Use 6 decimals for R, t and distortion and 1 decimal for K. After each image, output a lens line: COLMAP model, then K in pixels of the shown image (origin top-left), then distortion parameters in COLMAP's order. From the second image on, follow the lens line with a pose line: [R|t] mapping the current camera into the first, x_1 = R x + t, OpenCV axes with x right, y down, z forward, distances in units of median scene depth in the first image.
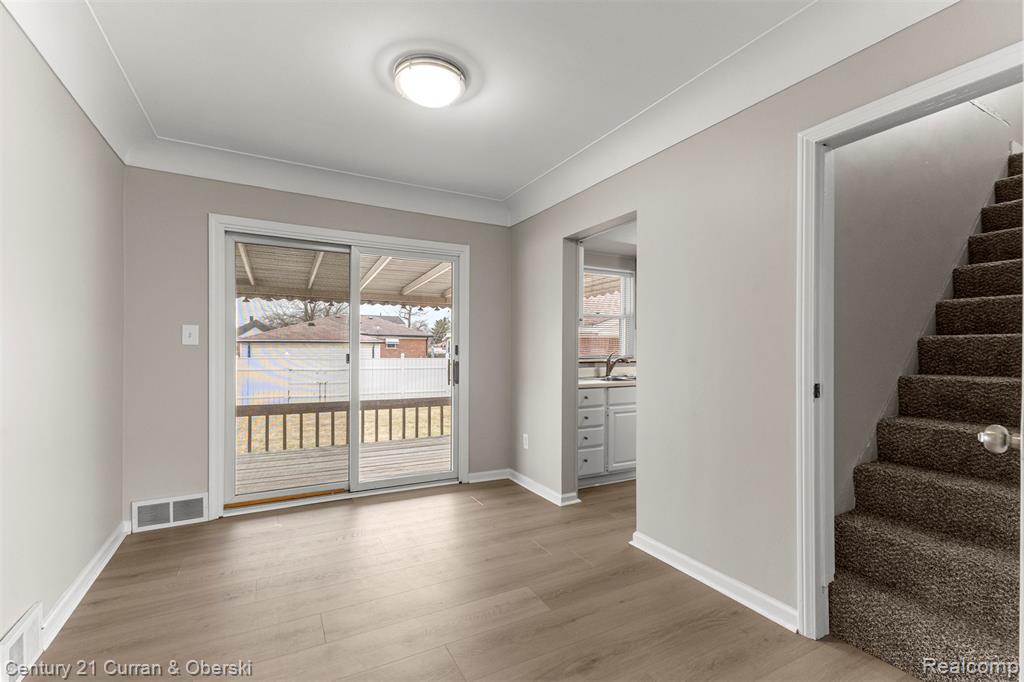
lens RADIAL K [[445.2, 0, 511.3], [0, 445.2, 346.8], [0, 0, 1]] dist [0.004895, -0.000987]
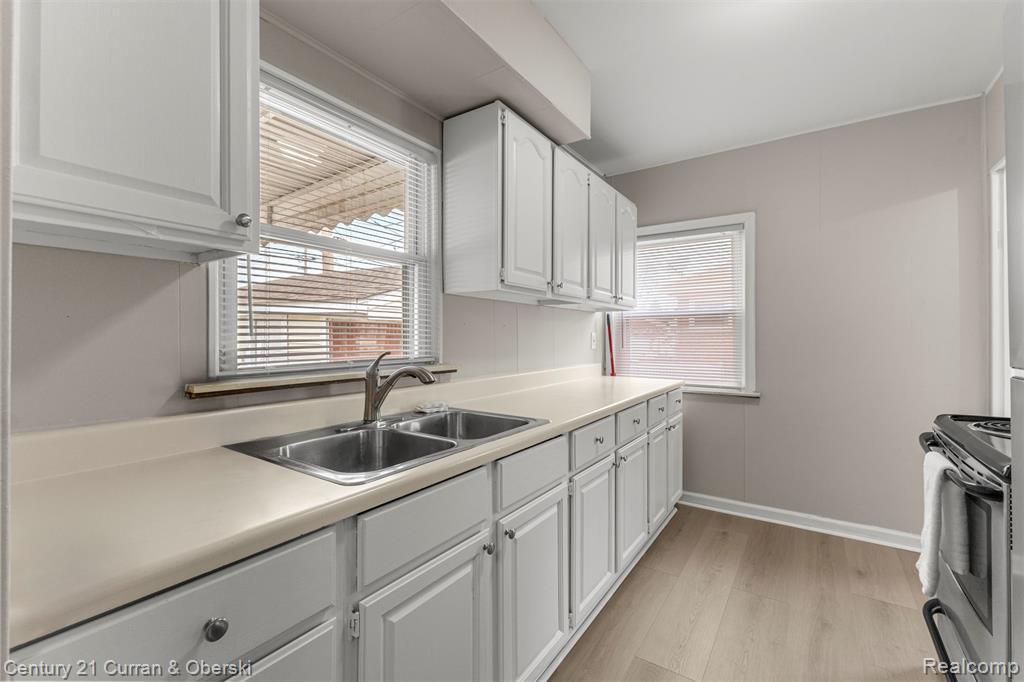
lens RADIAL K [[445.2, 0, 511.9], [0, 445.2, 340.0], [0, 0, 1]] dist [0.004895, -0.000987]
pose [[0.887446, -0.009231, 0.460819, 0.144179], [0.006661, 0.999952, 0.007203, 0.002908], [-0.460863, -0.003323, 0.887465, 0.599427]]
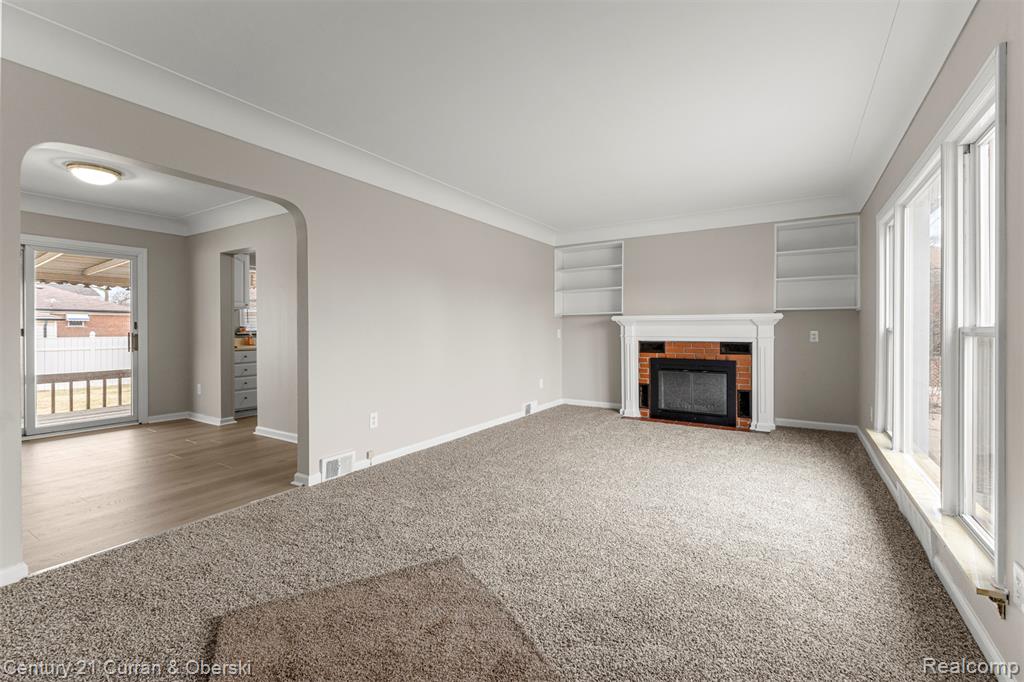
lens RADIAL K [[445.2, 0, 520.5], [0, 445.2, 328.4], [0, 0, 1]] dist [0.004895, -0.000987]
pose [[0.869114, -0.006051, 0.494575, 0.222991], [0.001668, 0.999955, 0.009302, 0.005138], [-0.494609, -0.007259, 0.869085, -0.758801]]
